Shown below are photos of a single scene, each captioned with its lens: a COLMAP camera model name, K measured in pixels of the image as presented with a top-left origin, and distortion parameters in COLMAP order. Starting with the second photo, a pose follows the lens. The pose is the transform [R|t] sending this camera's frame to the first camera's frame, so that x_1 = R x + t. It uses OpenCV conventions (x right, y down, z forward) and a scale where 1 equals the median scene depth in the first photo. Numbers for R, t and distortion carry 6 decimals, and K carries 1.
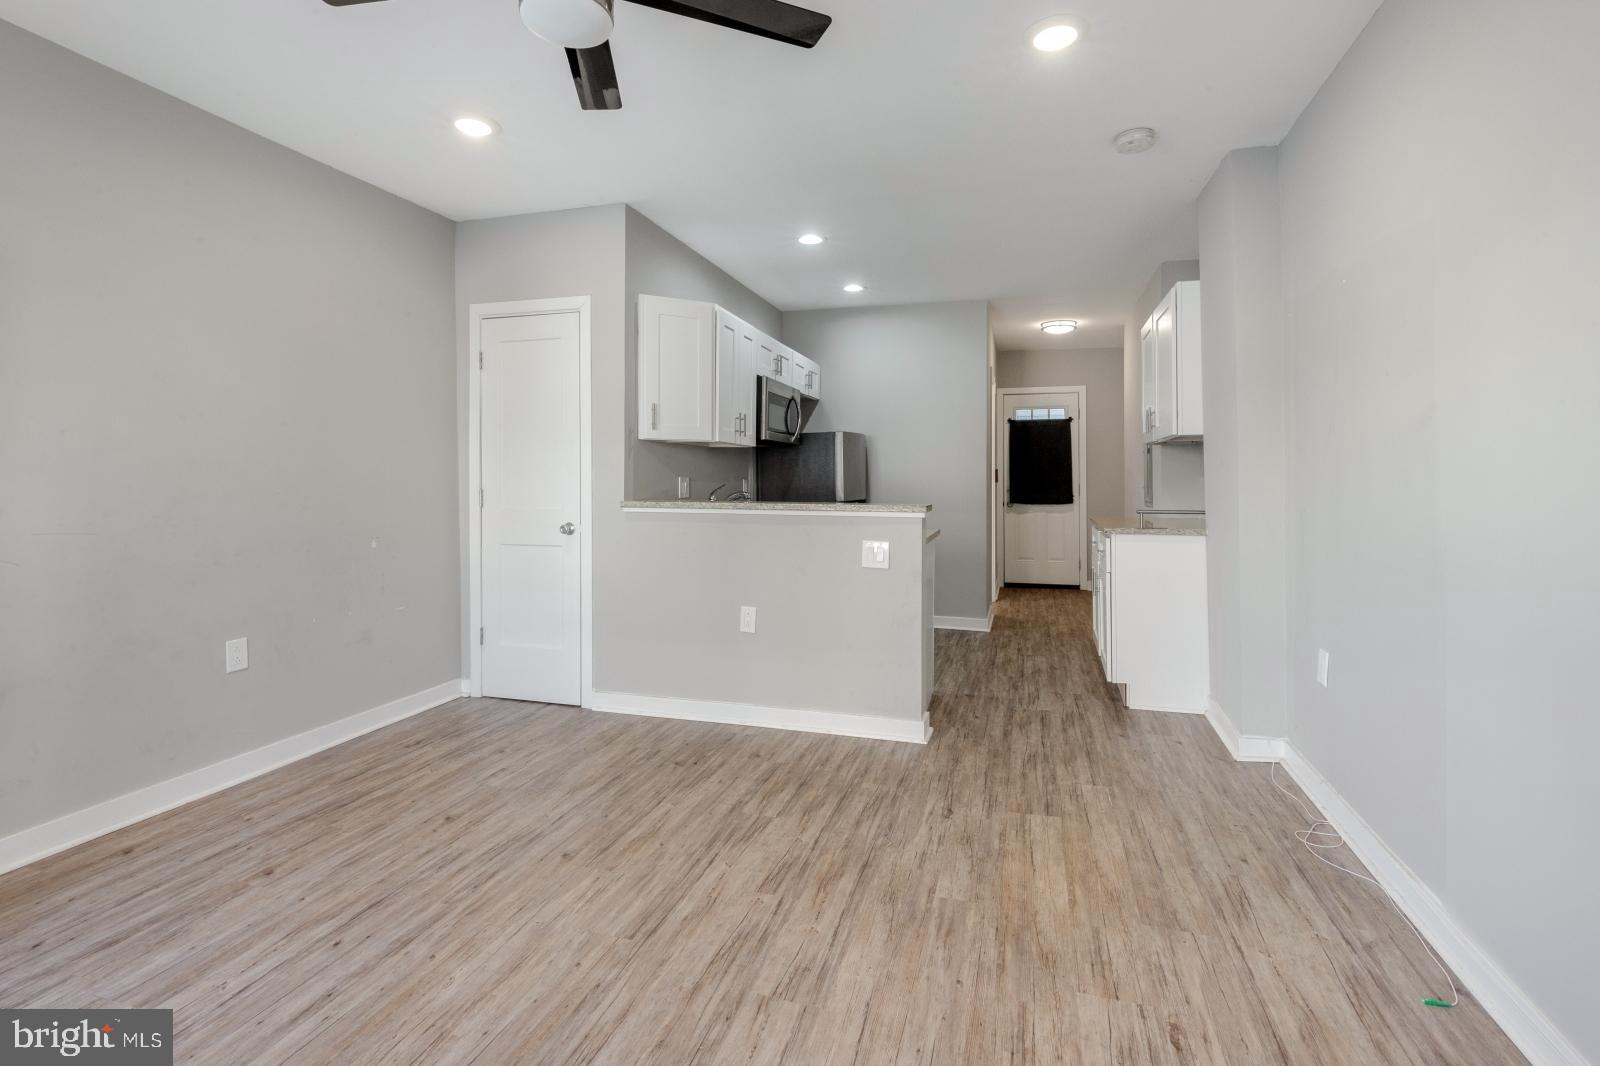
lens RADIAL K [[742.1, 0, 799.8], [0, 742.1, 478.2], [0, 0, 1]] dist [0.000401, 0.000316]
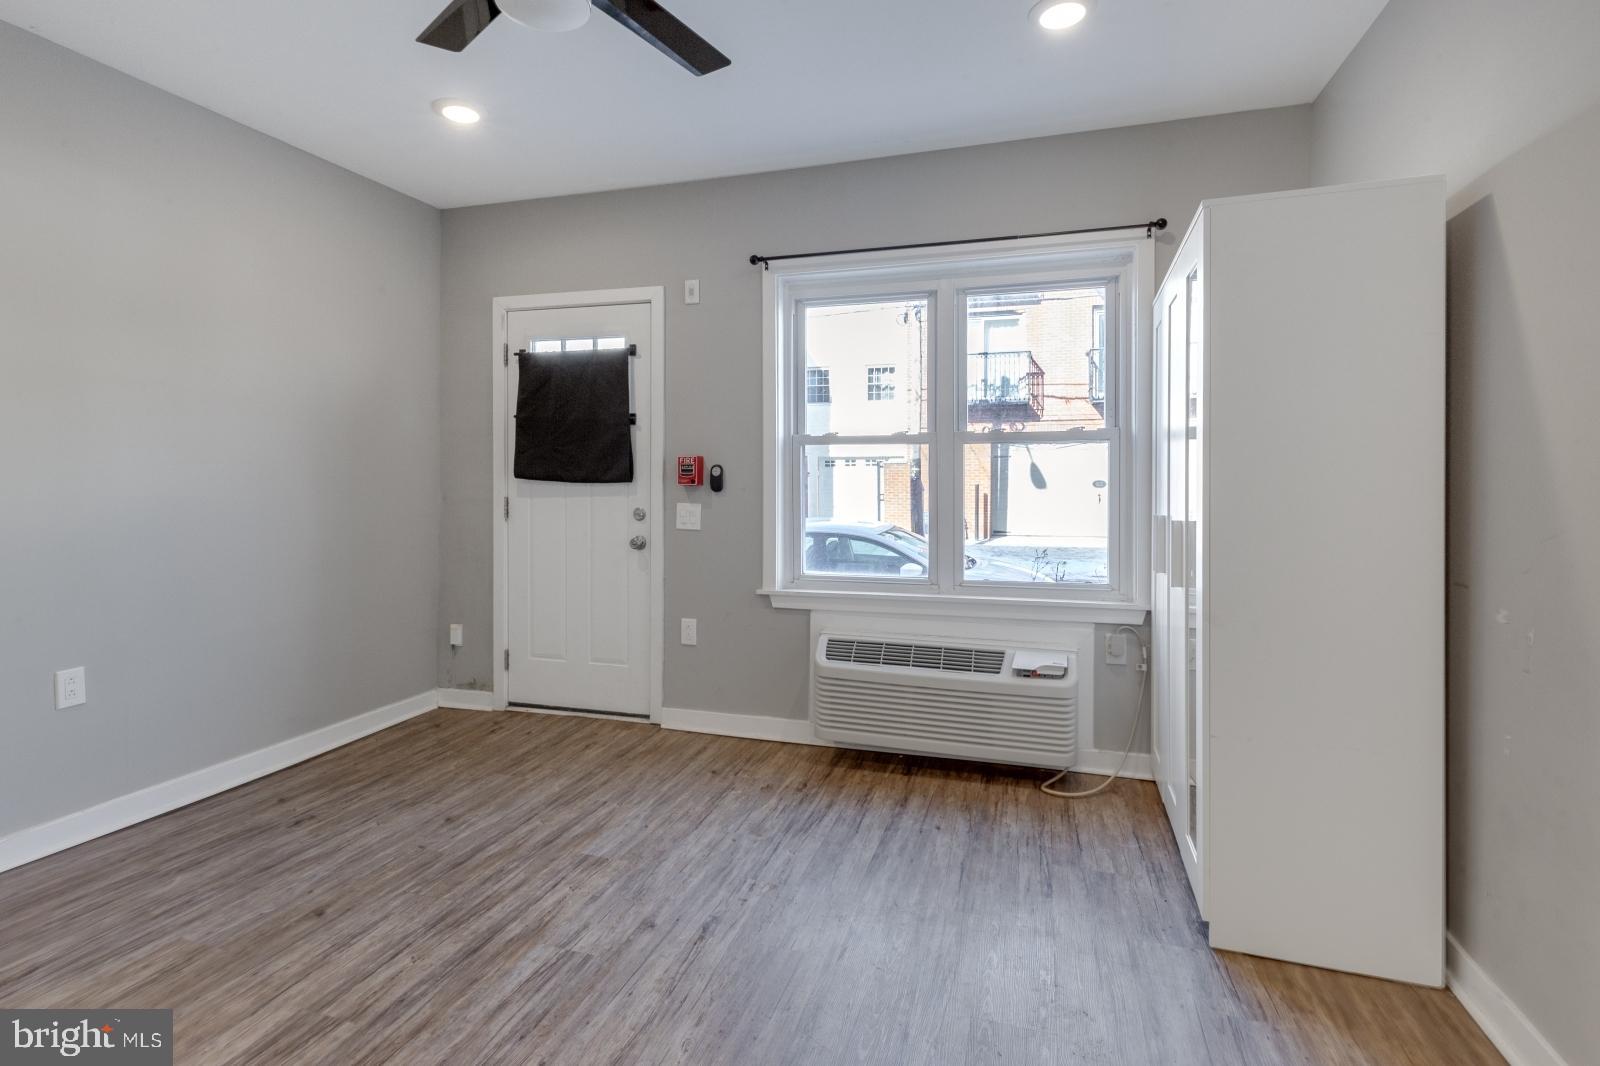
lens RADIAL K [[768.9, 0, 781.4], [0, 768.9, 493.7], [0, 0, 1]] dist [-0.003225, 0.000773]
pose [[-0.999815, -0.000581, 0.019227, -0.365248], [-0.000067, 0.999643, 0.026720, -0.006646], [-0.019236, 0.026714, -0.999458, 1.150918]]
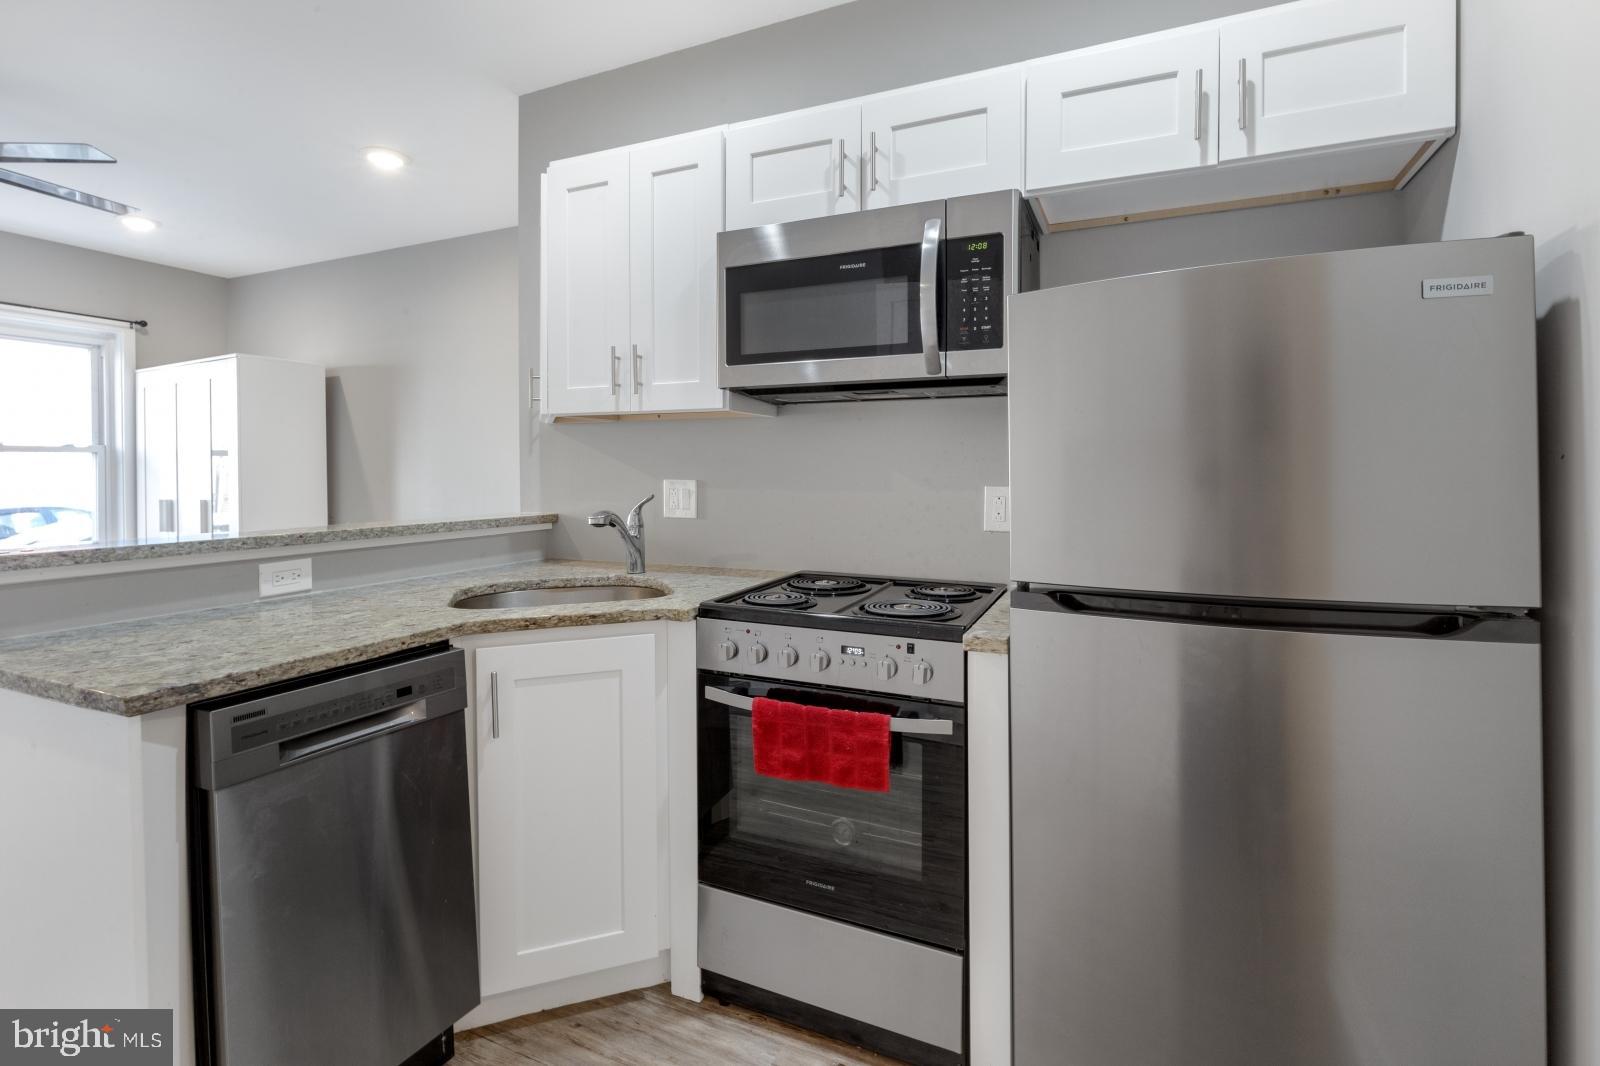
lens RADIAL K [[742.1, 0, 797.5], [0, 742.1, 482.9], [0, 0, 1]] dist [0.000401, 0.000316]
pose [[-0.139389, 0.012646, -0.990157, 0.560449], [0.001482, 0.999920, 0.012563, -0.009018], [0.990237, 0.000284, -0.139397, 1.754250]]
